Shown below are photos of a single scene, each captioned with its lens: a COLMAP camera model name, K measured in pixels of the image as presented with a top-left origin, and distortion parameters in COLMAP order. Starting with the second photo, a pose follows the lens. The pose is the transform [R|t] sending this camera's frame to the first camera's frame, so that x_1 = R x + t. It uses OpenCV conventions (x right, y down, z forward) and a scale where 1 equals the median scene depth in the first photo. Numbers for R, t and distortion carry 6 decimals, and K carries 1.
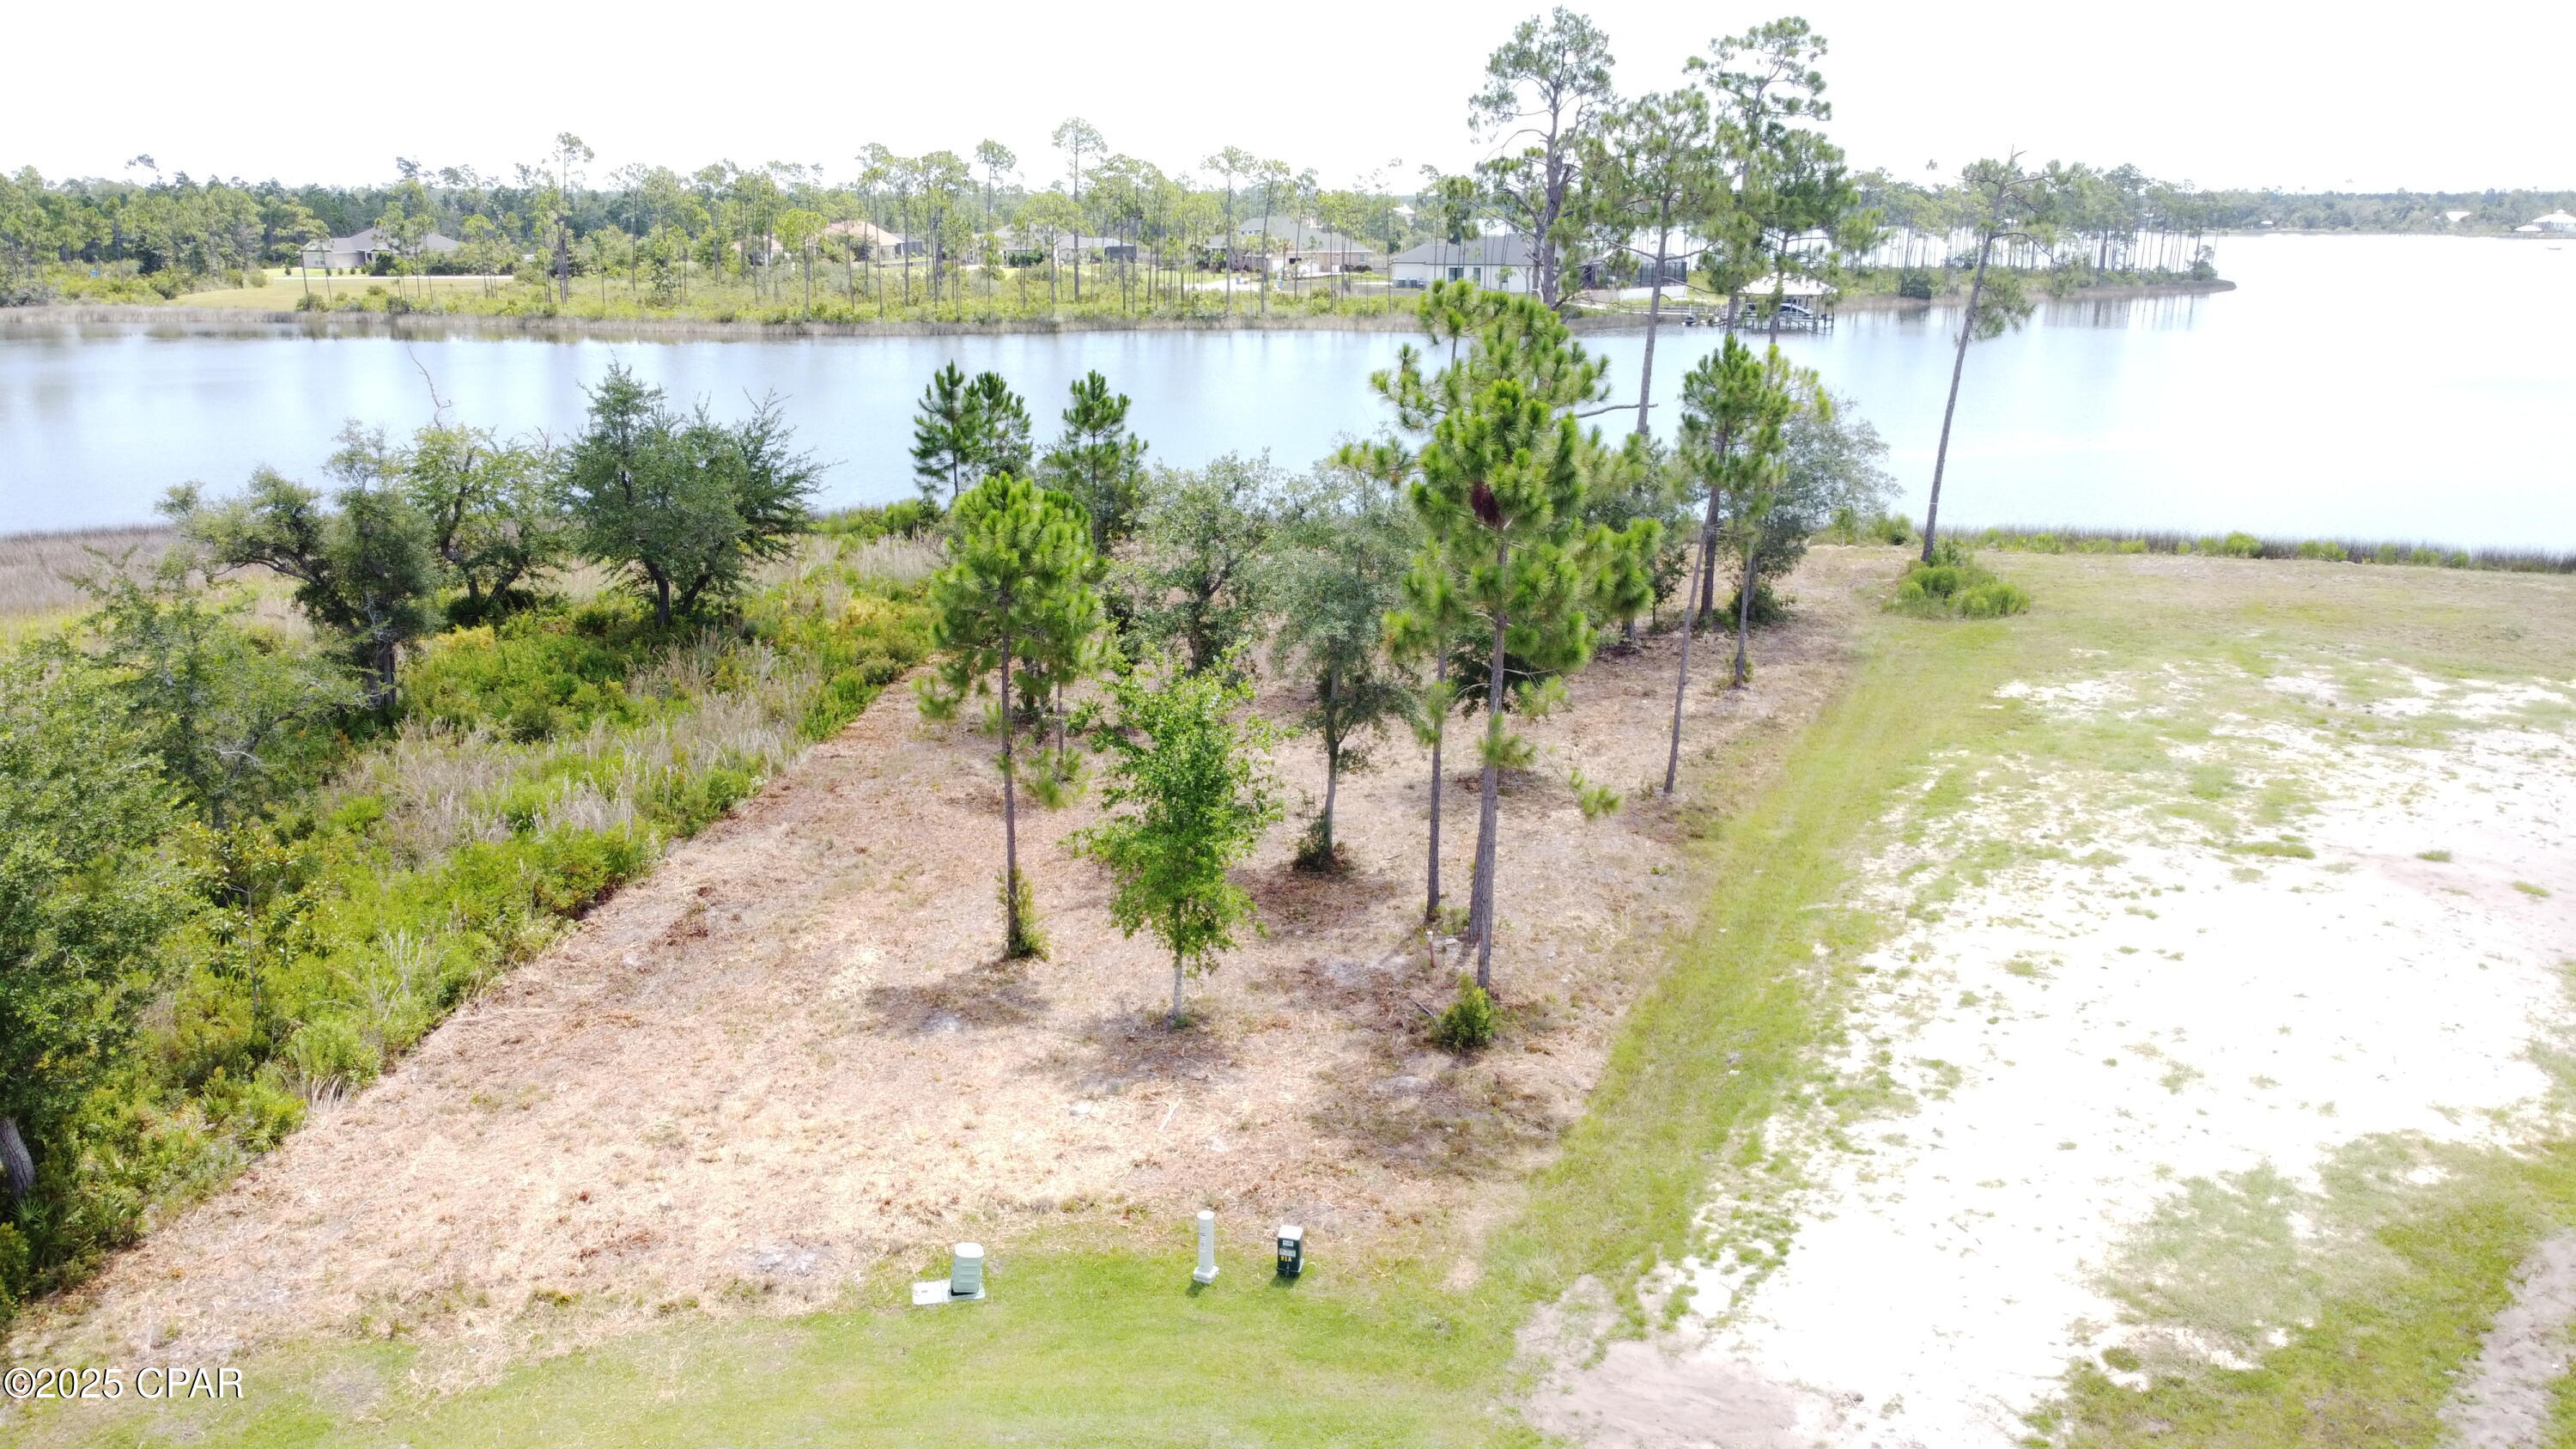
lens RADIAL K [[1956.4, 0, 1284.8], [0, 1956.4, 724.7], [0, 0, 1]] dist [-0.005941, 0.003863]
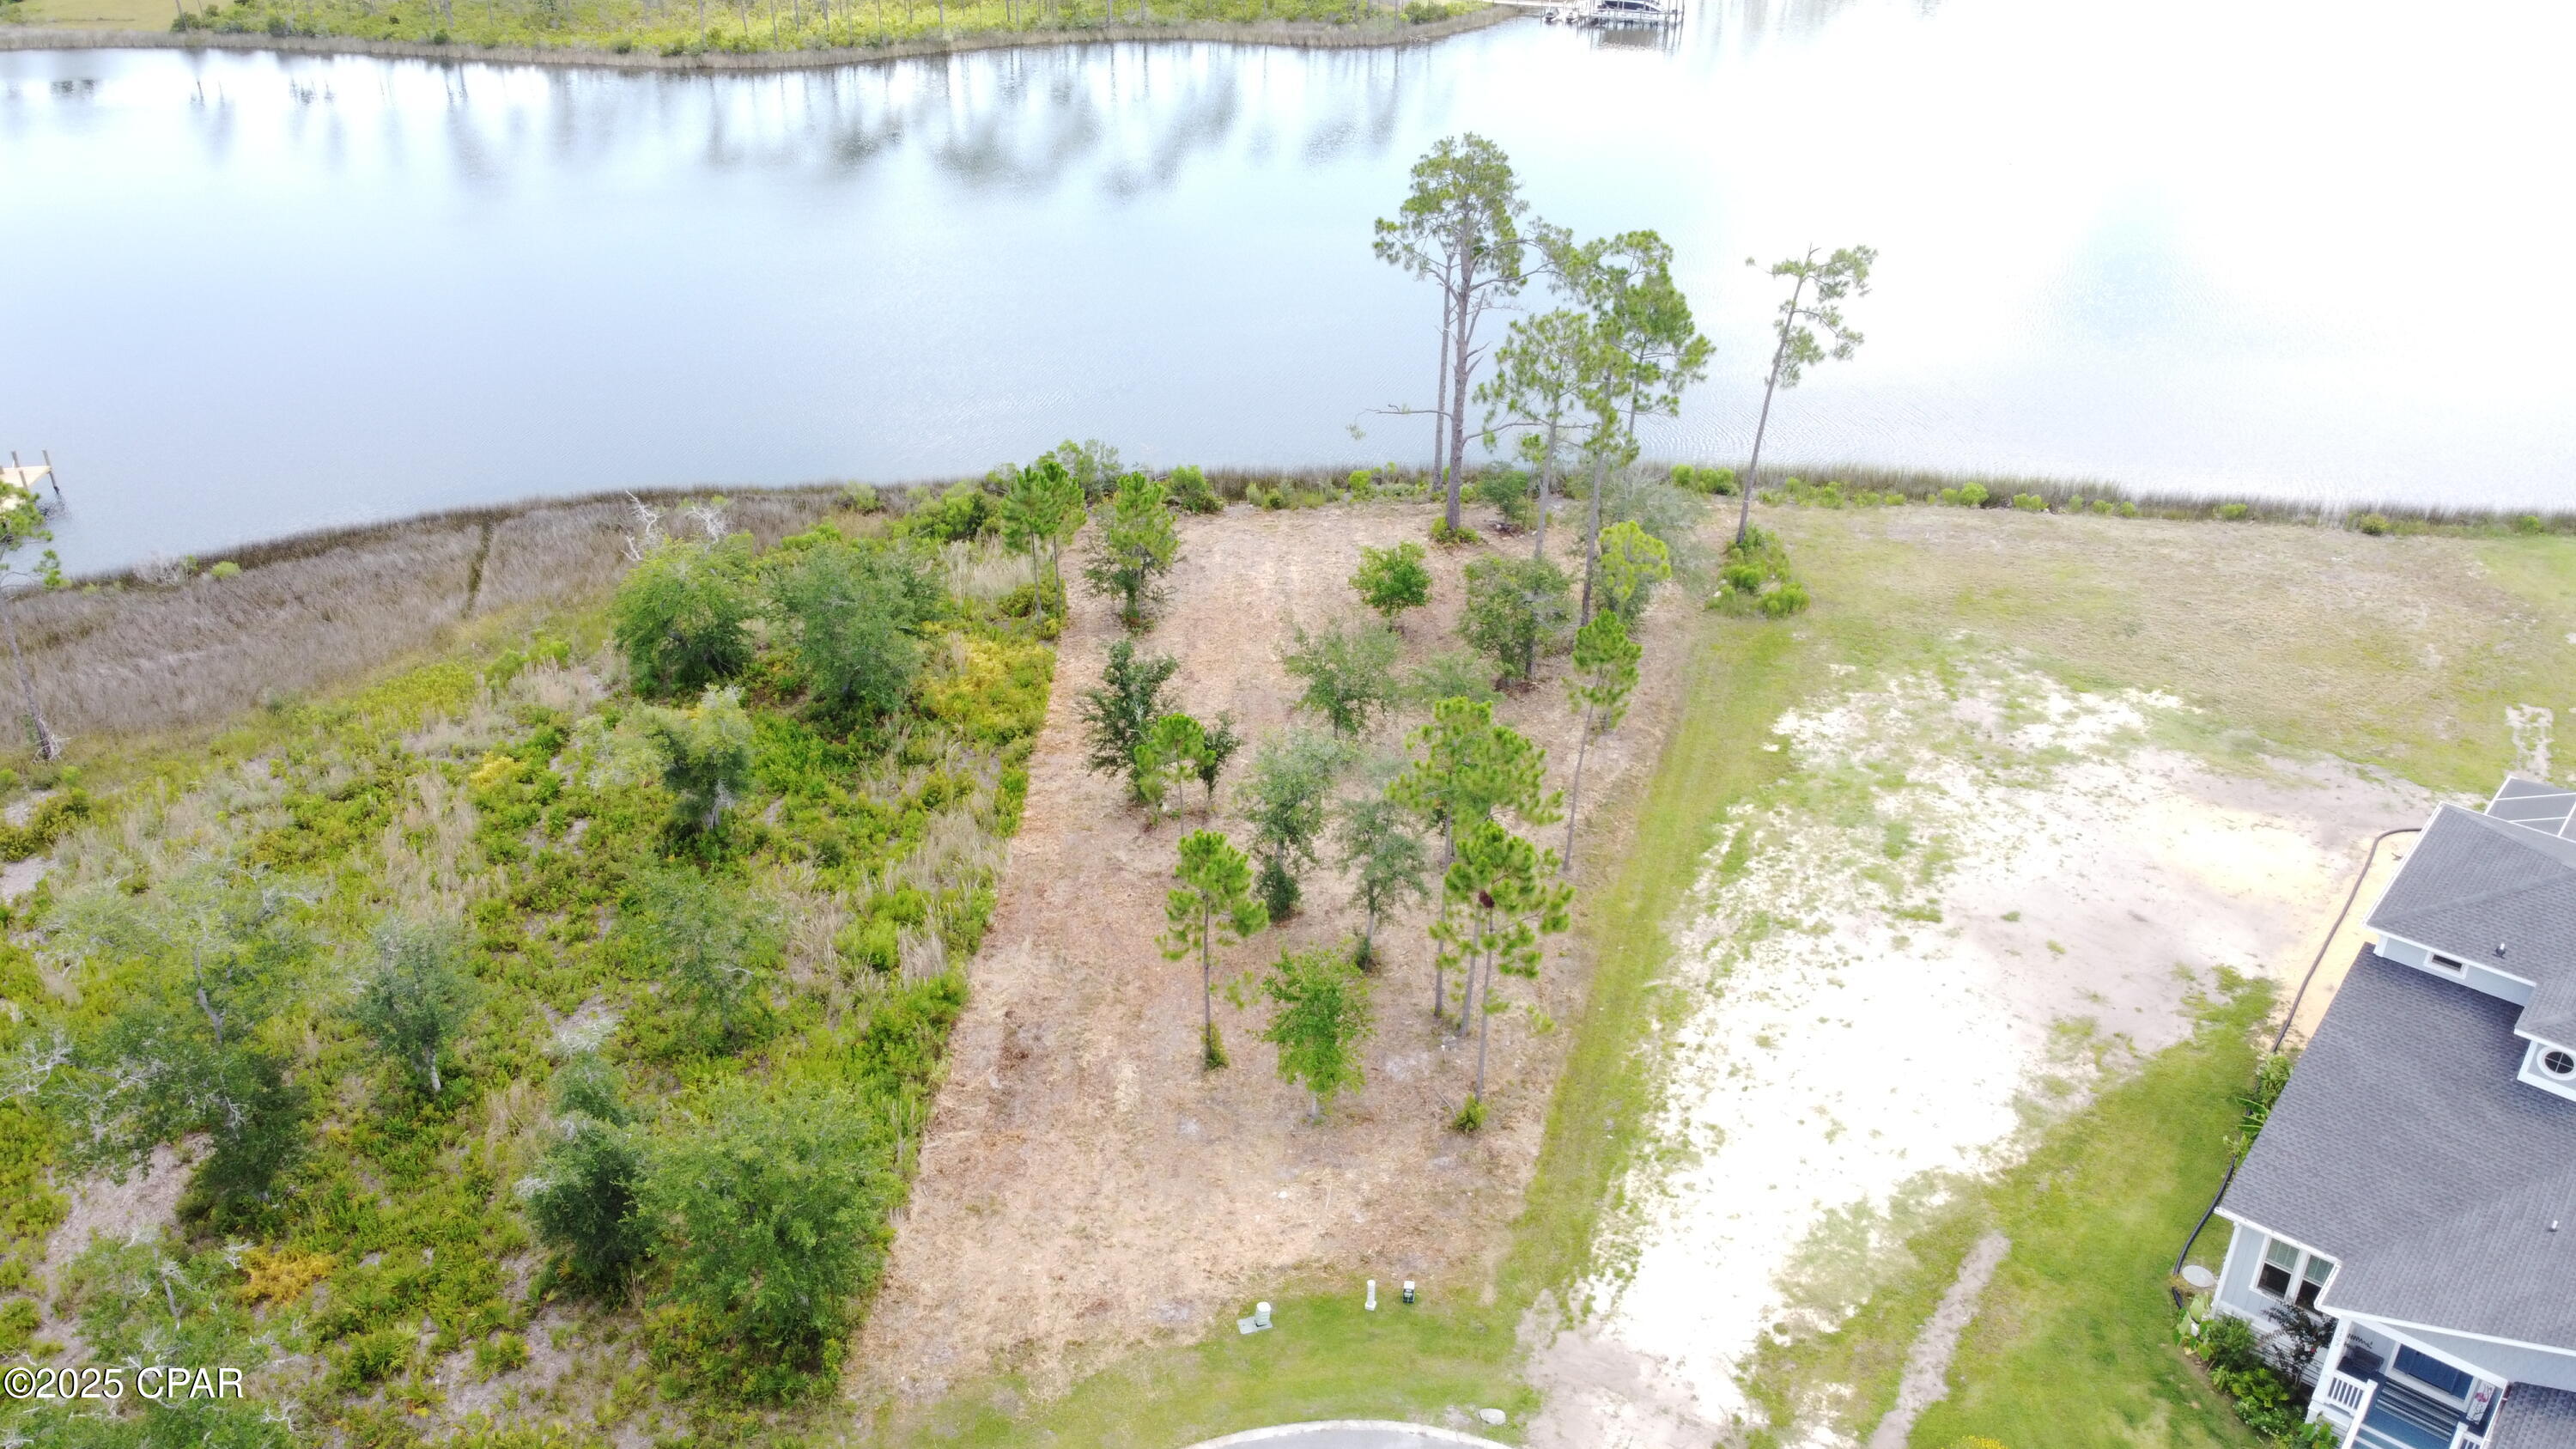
lens RADIAL K [[1956.4, 0, 1287.8], [0, 1956.4, 718.4], [0, 0, 1]] dist [-0.005941, 0.003863]
pose [[0.996299, -0.047436, 0.071681, -0.200846], [0.029475, 0.971907, 0.233511, -0.671197], [-0.080744, -0.230534, 0.969709, -0.732745]]
